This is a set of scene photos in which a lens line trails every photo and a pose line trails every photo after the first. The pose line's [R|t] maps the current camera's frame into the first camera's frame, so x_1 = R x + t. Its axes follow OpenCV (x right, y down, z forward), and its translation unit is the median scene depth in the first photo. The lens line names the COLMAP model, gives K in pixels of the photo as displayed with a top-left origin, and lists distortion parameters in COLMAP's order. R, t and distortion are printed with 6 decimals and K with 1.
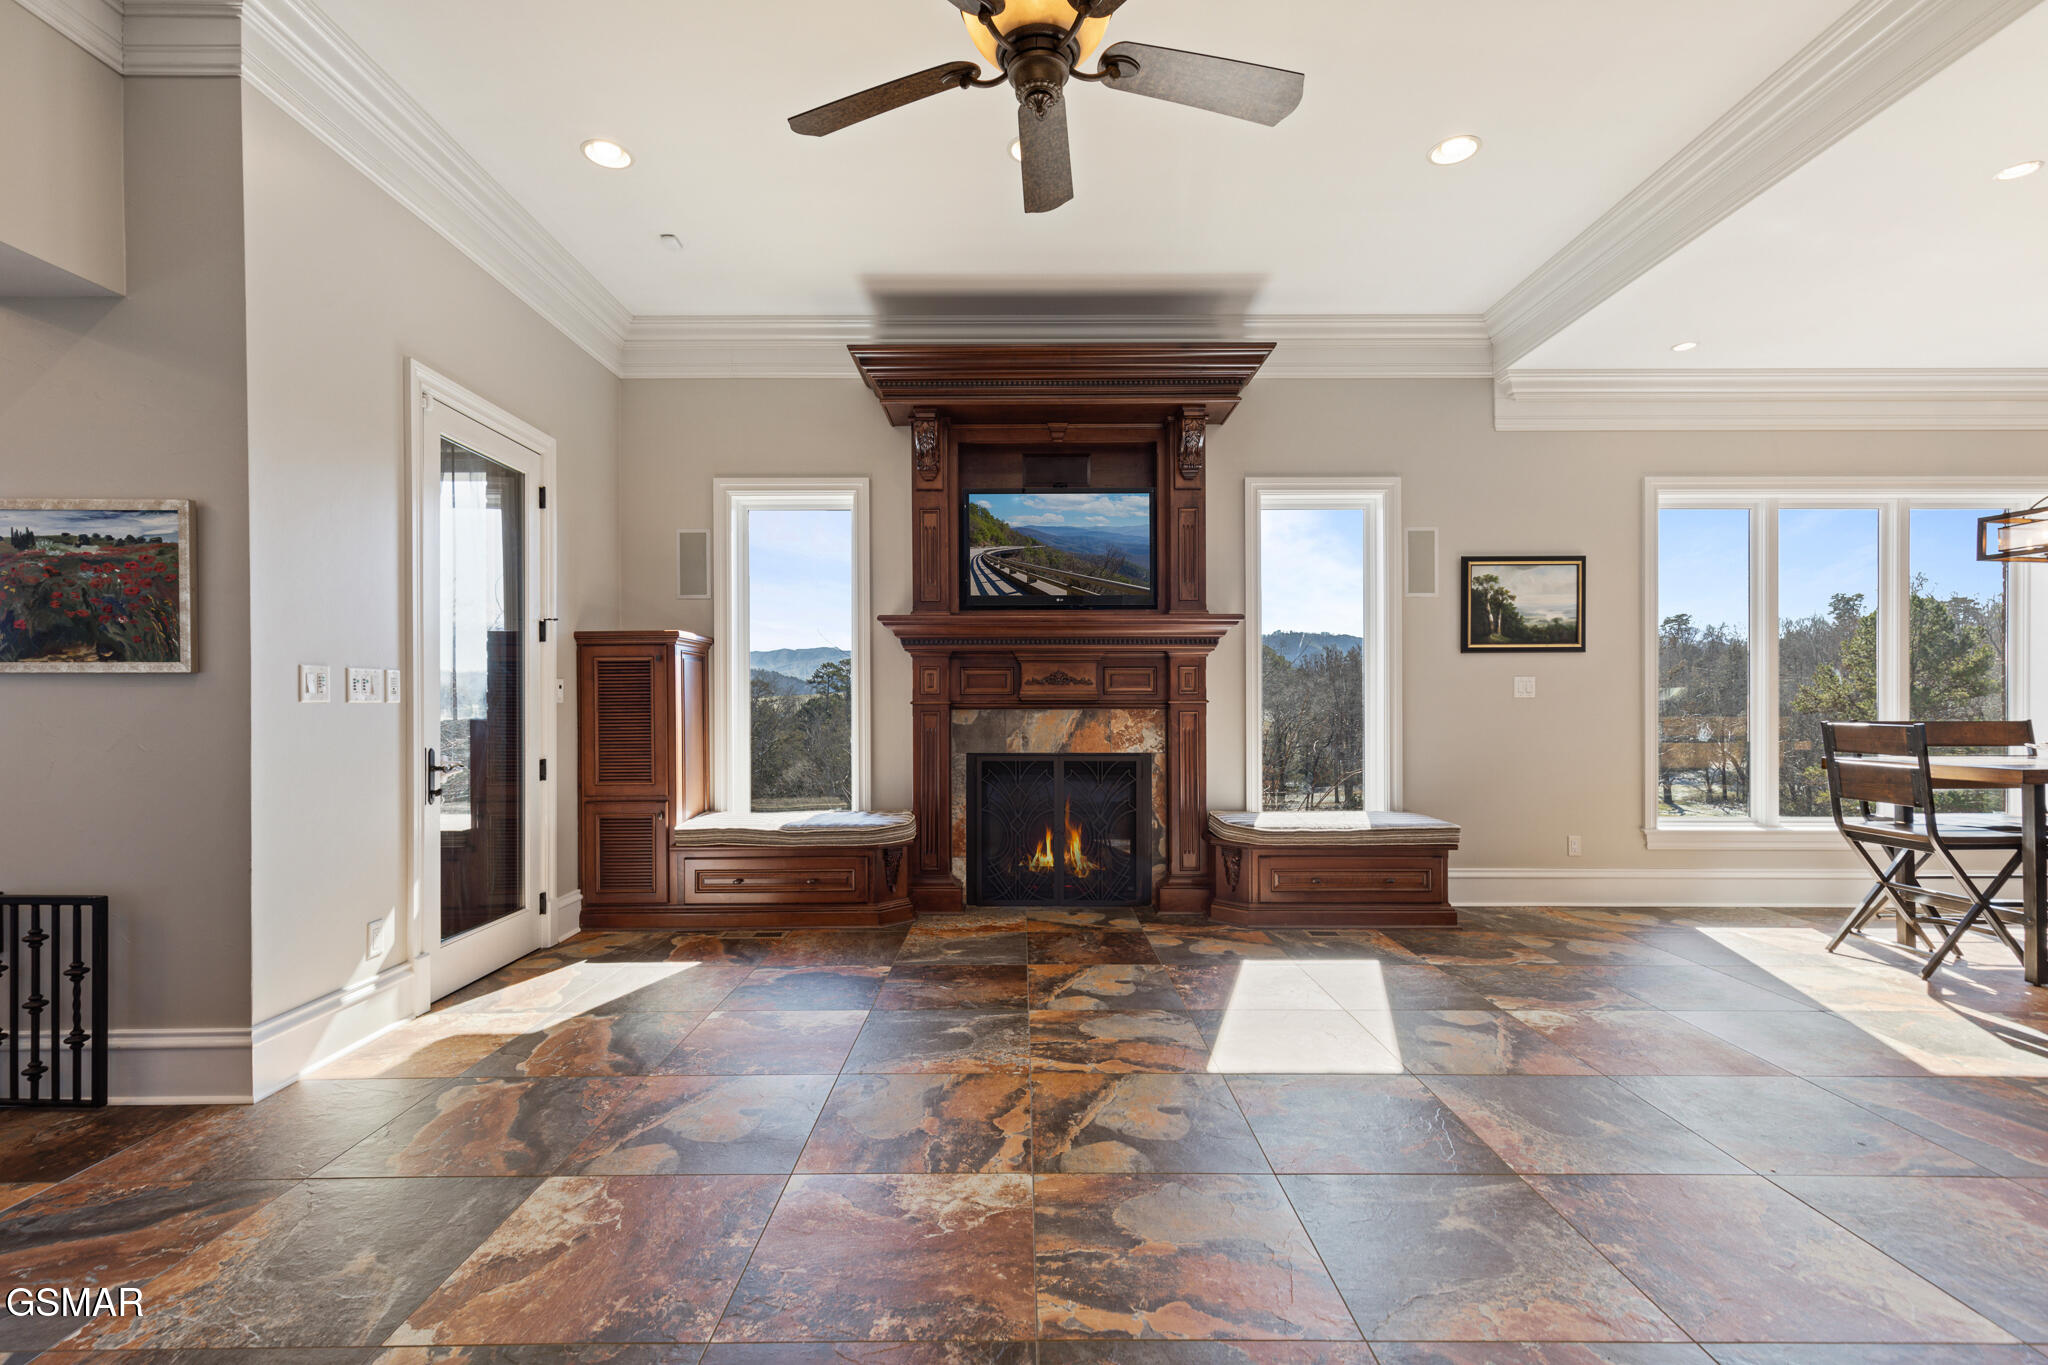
lens RADIAL K [[915.4, 0, 1025.5], [0, 915.4, 688.2], [0, 0, 1]] dist [0.000312, 0.000398]
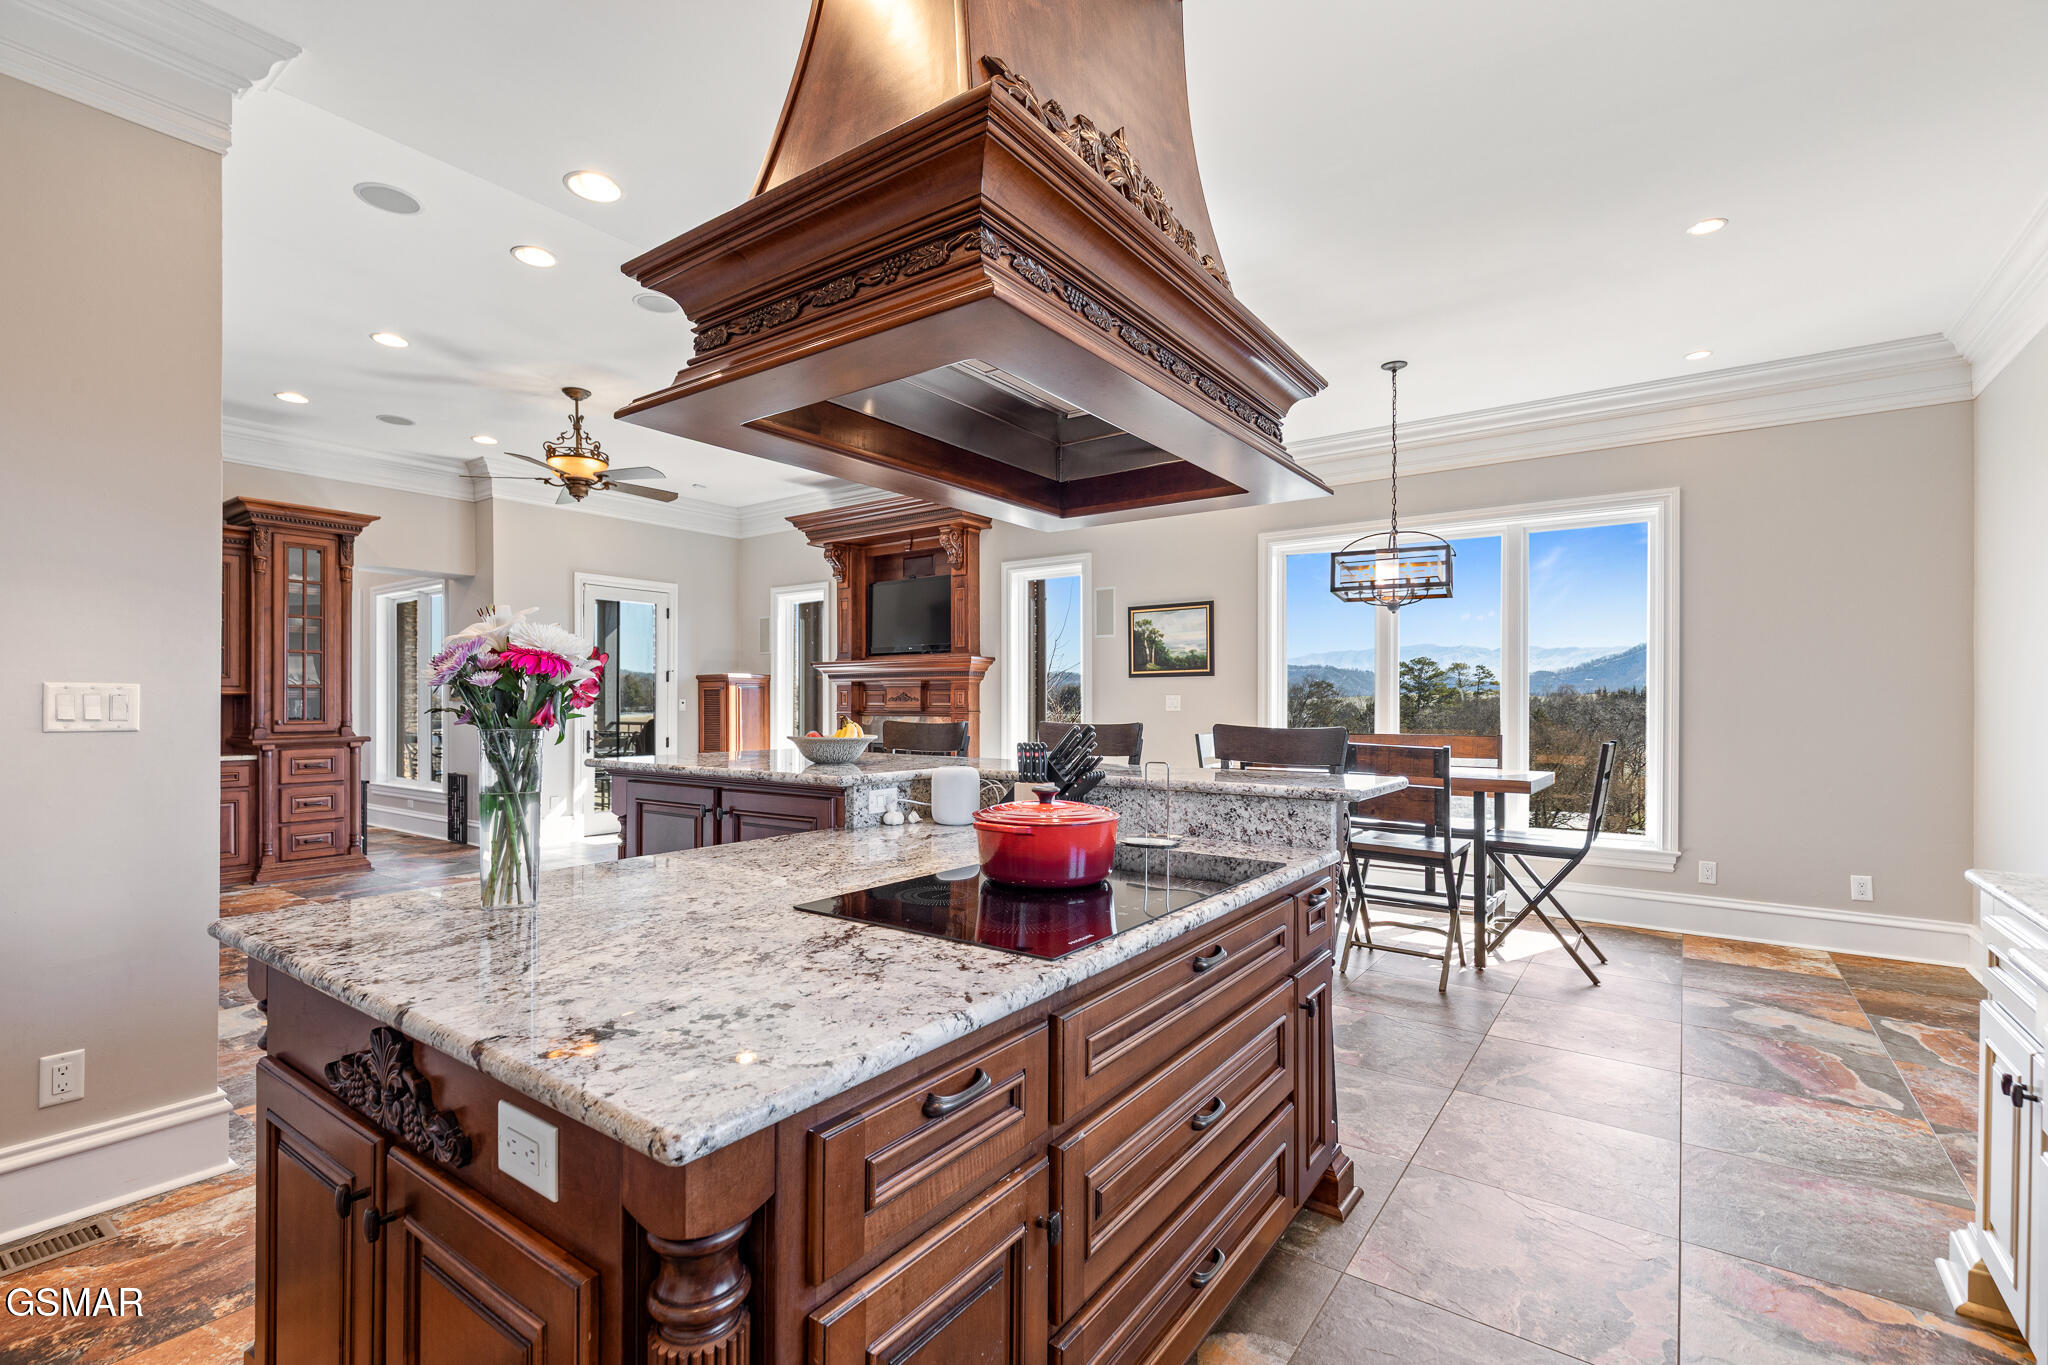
lens RADIAL K [[915.4, 0, 1010.5], [0, 915.4, 692.7], [0, 0, 1]] dist [0.000312, 0.000398]
pose [[0.806123, -0.002896, -0.591742, 1.139391], [0.005278, 0.999983, 0.002295, -0.020658], [0.591725, -0.004973, 0.806125, -0.198537]]
